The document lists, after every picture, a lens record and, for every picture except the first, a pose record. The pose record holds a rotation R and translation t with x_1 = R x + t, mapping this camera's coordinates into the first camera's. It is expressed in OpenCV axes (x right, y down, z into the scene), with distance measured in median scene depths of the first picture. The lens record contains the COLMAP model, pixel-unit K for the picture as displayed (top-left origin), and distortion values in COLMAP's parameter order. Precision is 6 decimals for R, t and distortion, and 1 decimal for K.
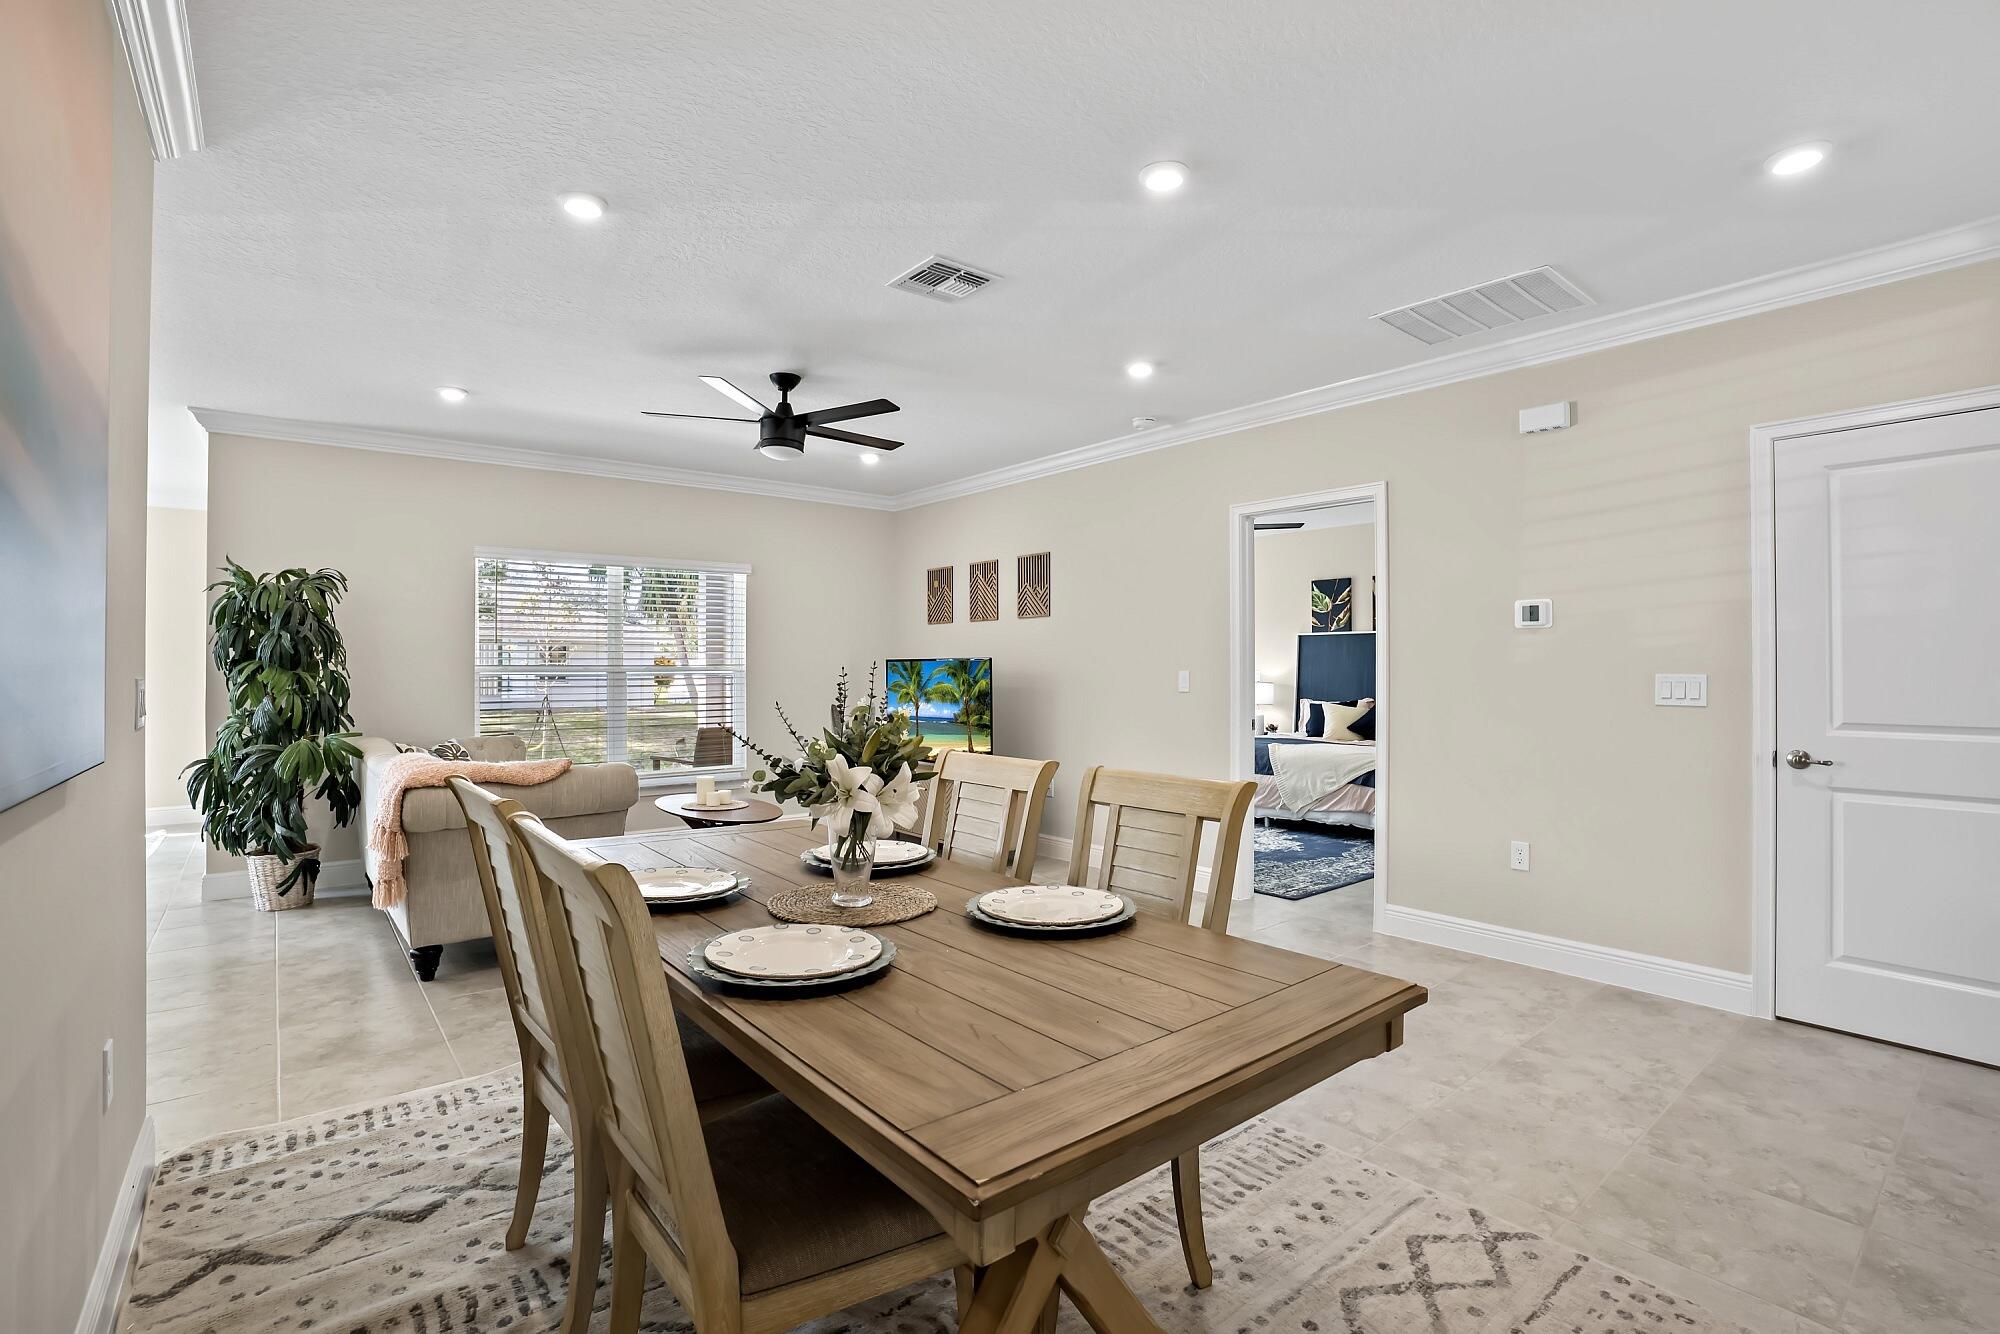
lens RADIAL K [[907.7, 0, 1002.6], [0, 907.7, 653.3], [0, 0, 1]] dist [-0.069700, 0.018402]
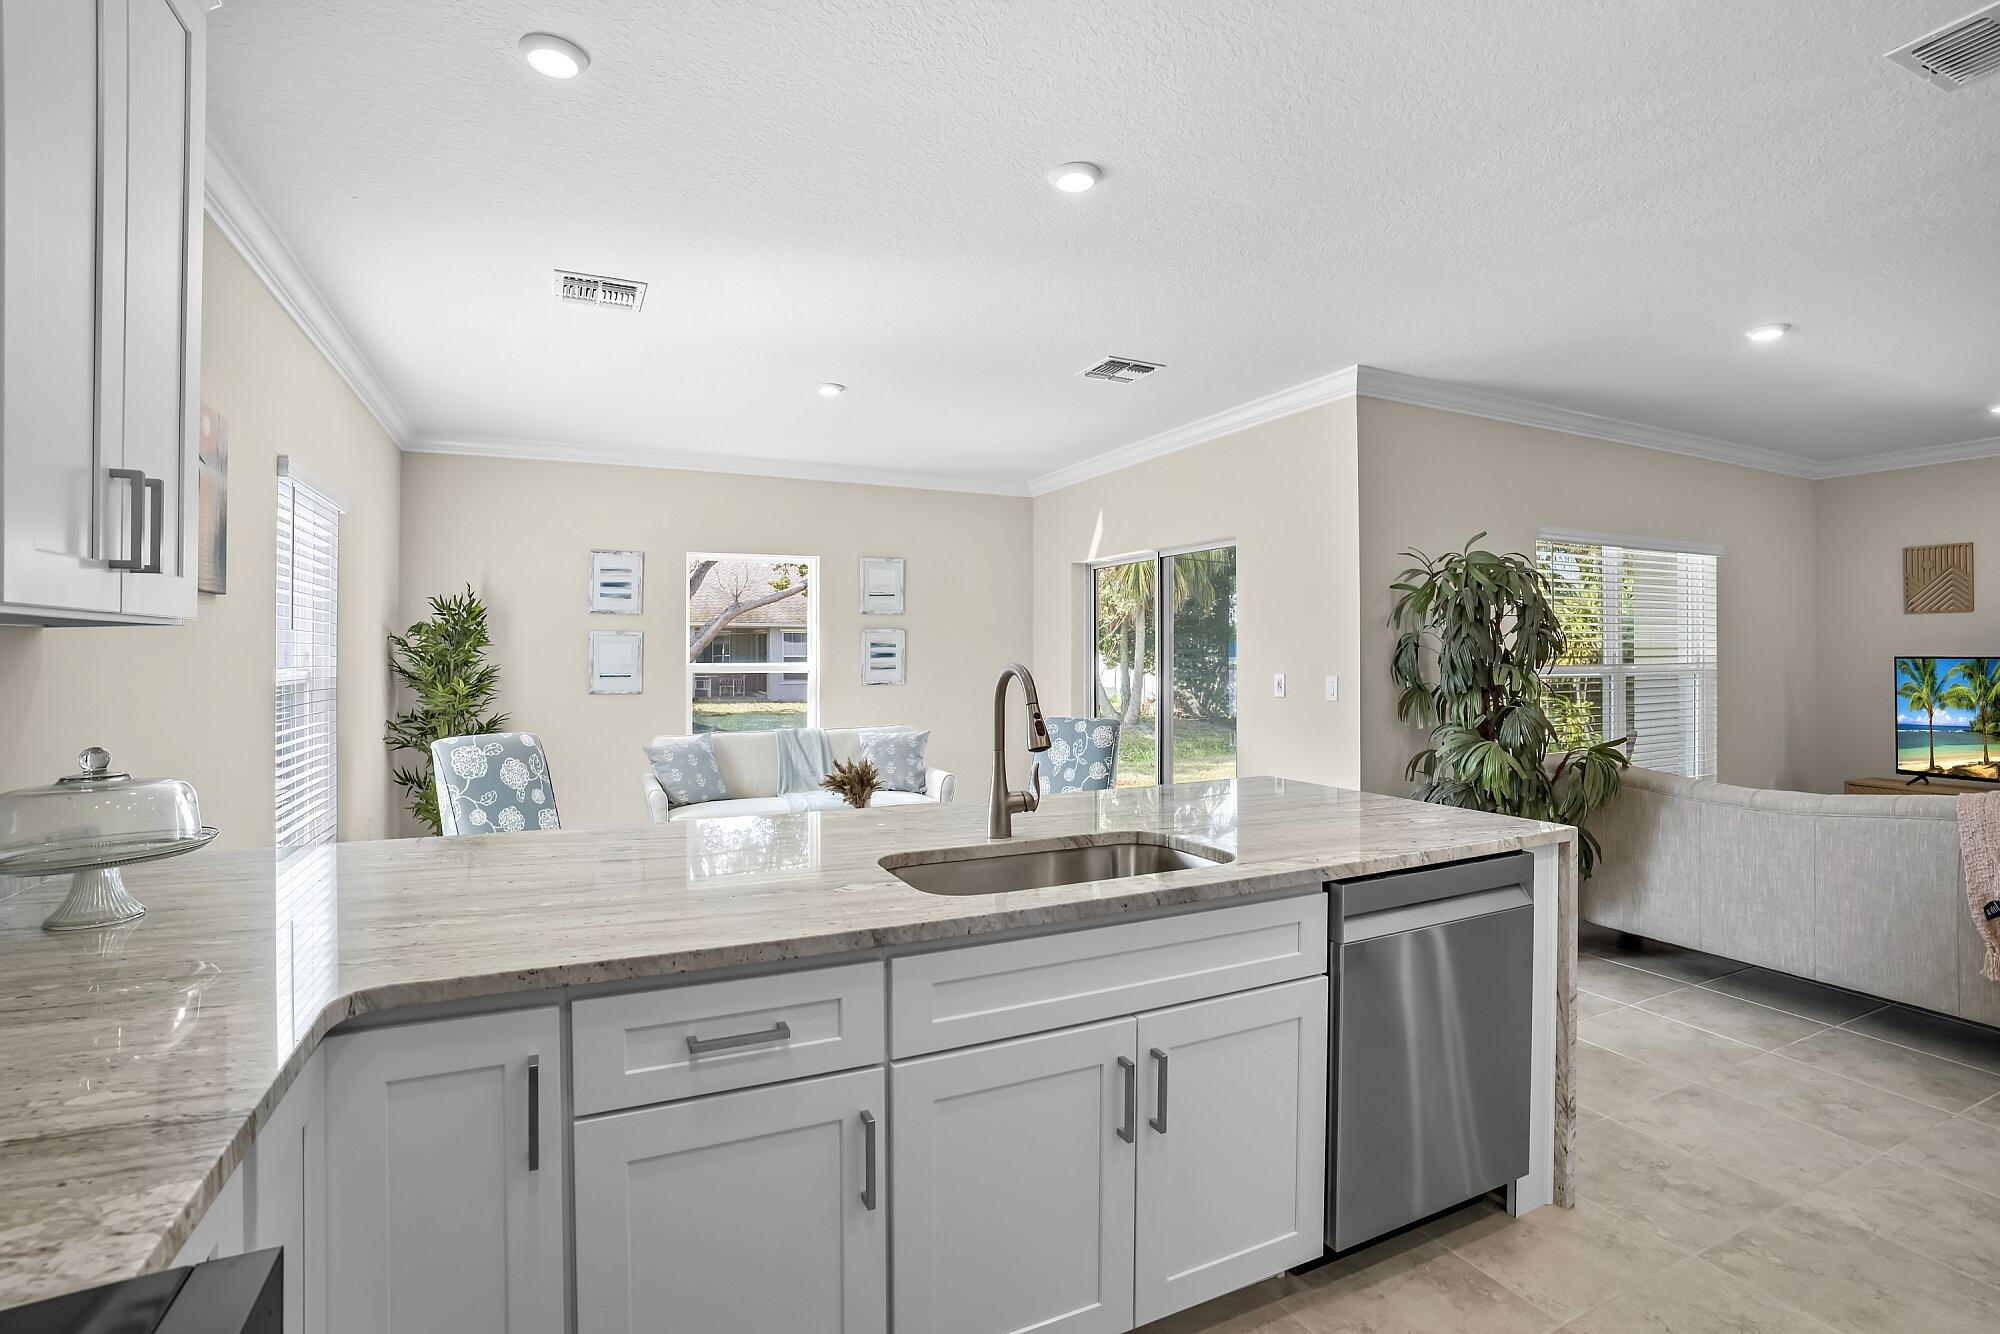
lens RADIAL K [[932.6, 0, 1017.8], [0, 932.6, 649.9], [0, 0, 1]] dist [-0.078111, 0.025571]
pose [[0.970339, -0.000643, -0.241748, -1.009532], [0.004823, 0.999849, 0.016697, -0.023747], [0.241701, -0.017367, 0.970195, 0.037383]]
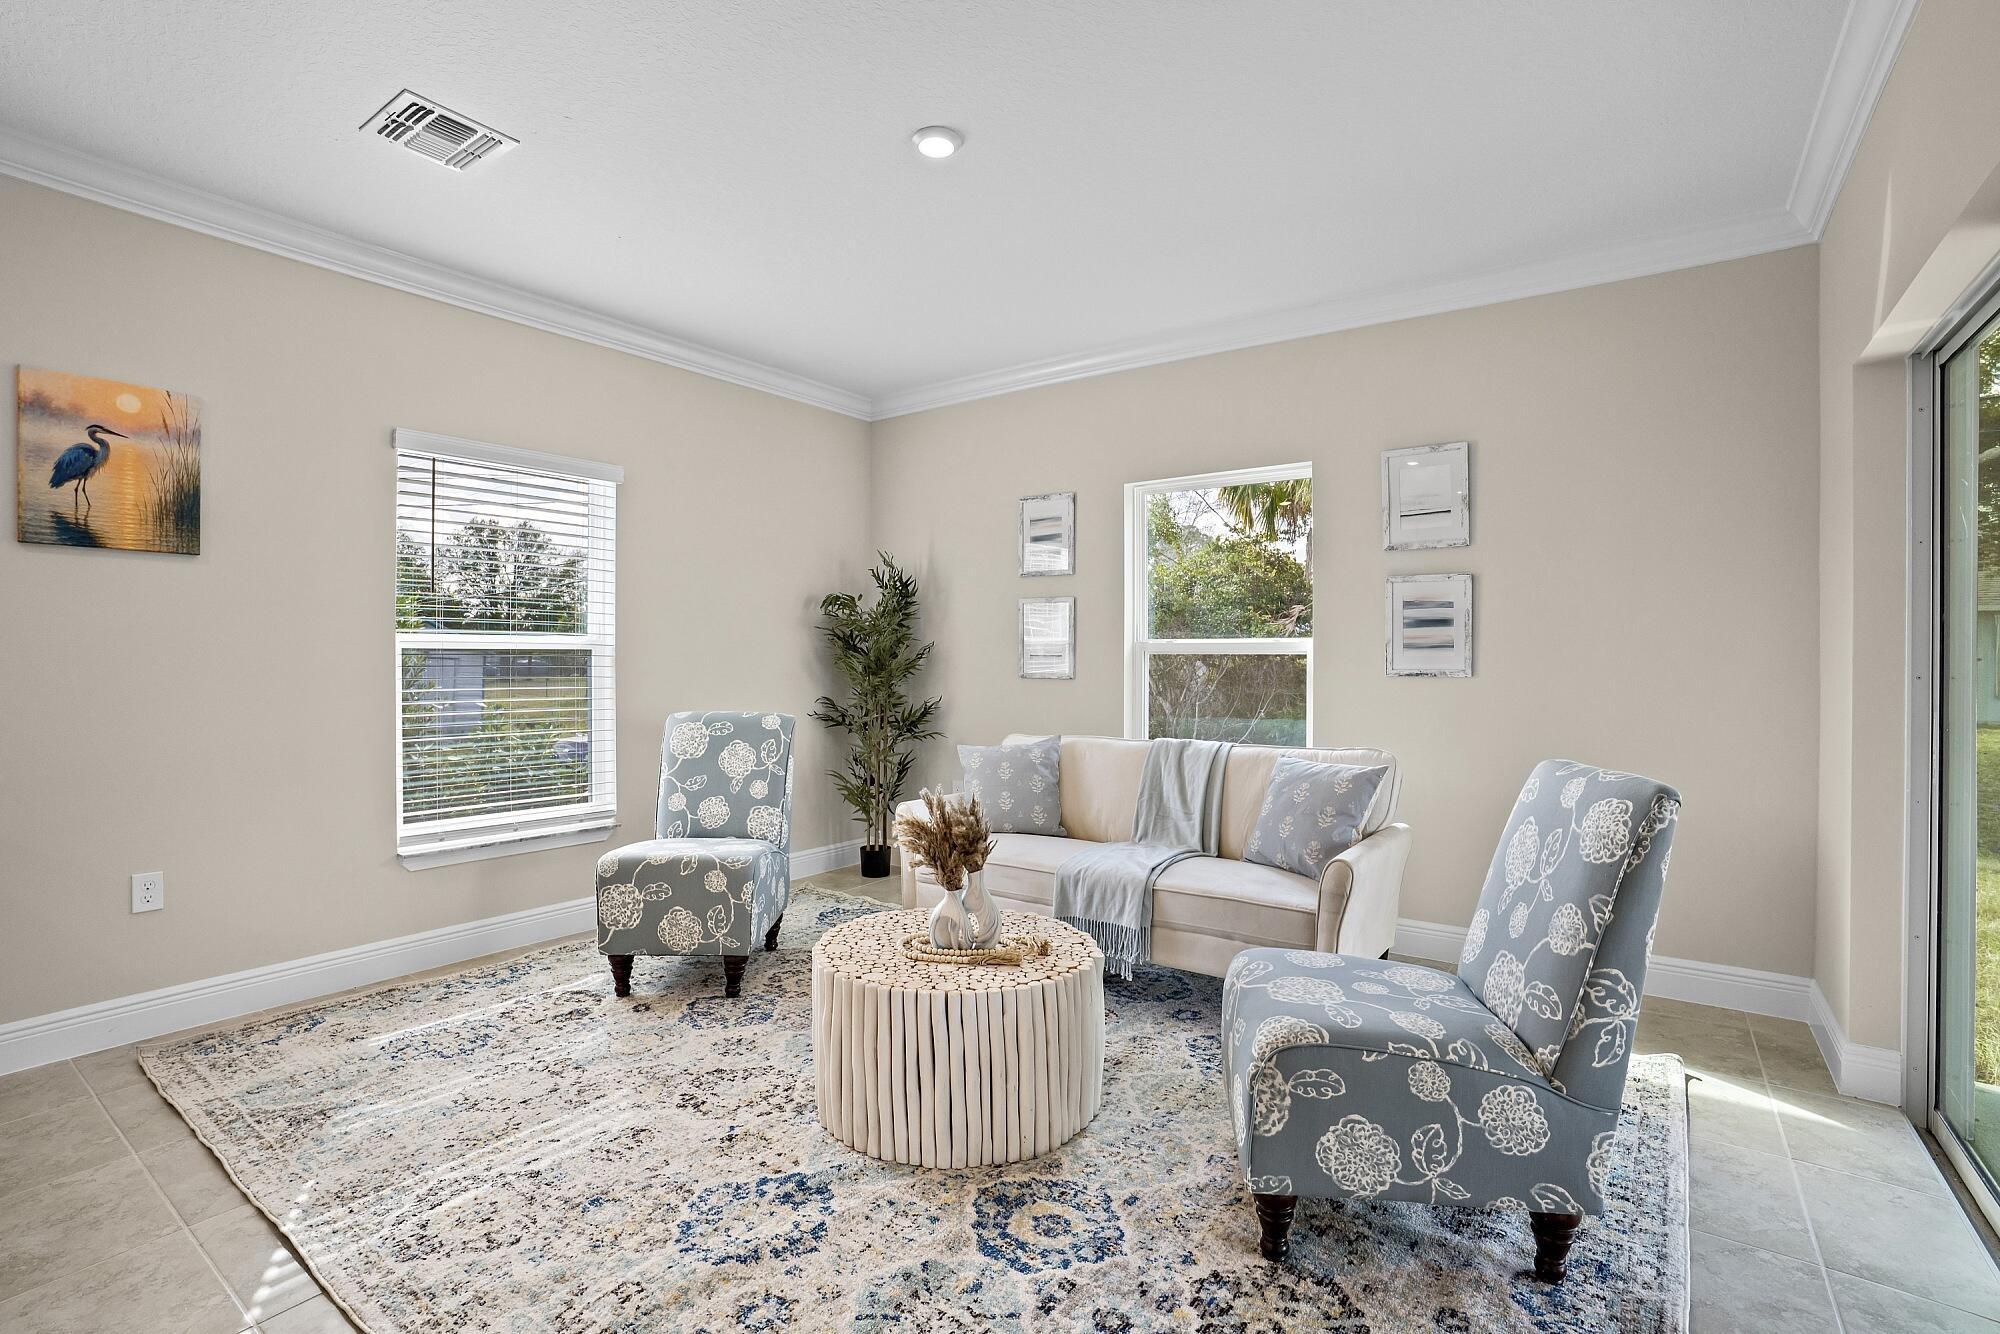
lens RADIAL K [[933.6, 0, 989.3], [0, 933.6, 658.7], [0, 0, 1]] dist [-0.072892, 0.028434]
pose [[0.231501, 0.003393, -0.972829, -0.893047], [0.018291, 0.999802, 0.007840, 0.023037], [0.972663, -0.019609, 0.231393, 0.808652]]
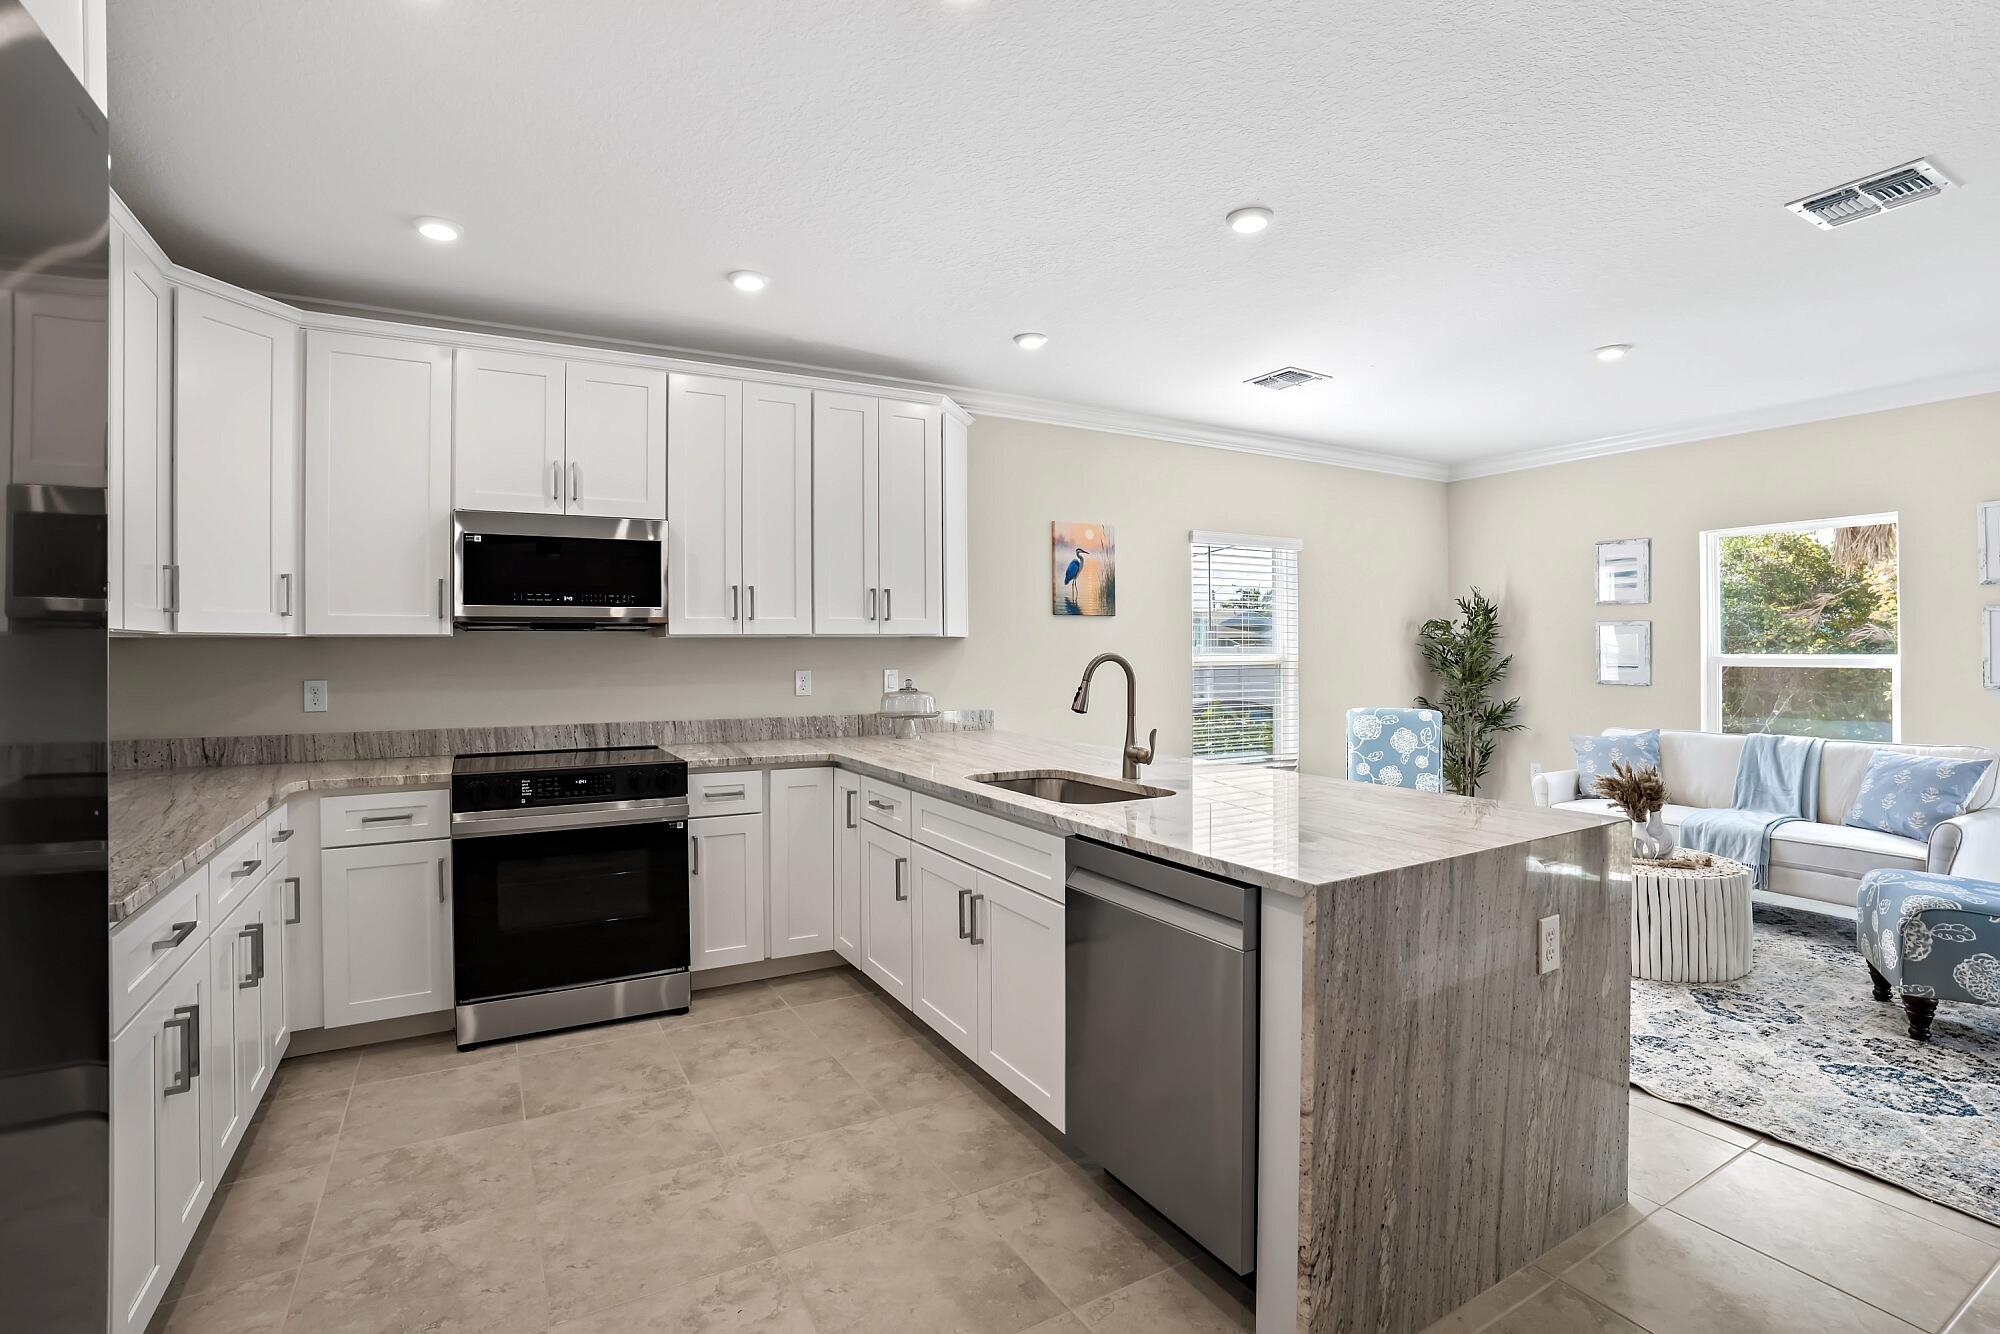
lens RADIAL K [[928.3, 0, 985.7], [0, 928.3, 646.2], [0, 0, 1]] dist [-0.069813, 0.026865]
pose [[-0.185574, -0.000492, -0.982630, -0.501901], [0.026001, 0.999647, -0.005411, -0.013740], [0.982286, -0.026554, -0.185496, 0.488332]]
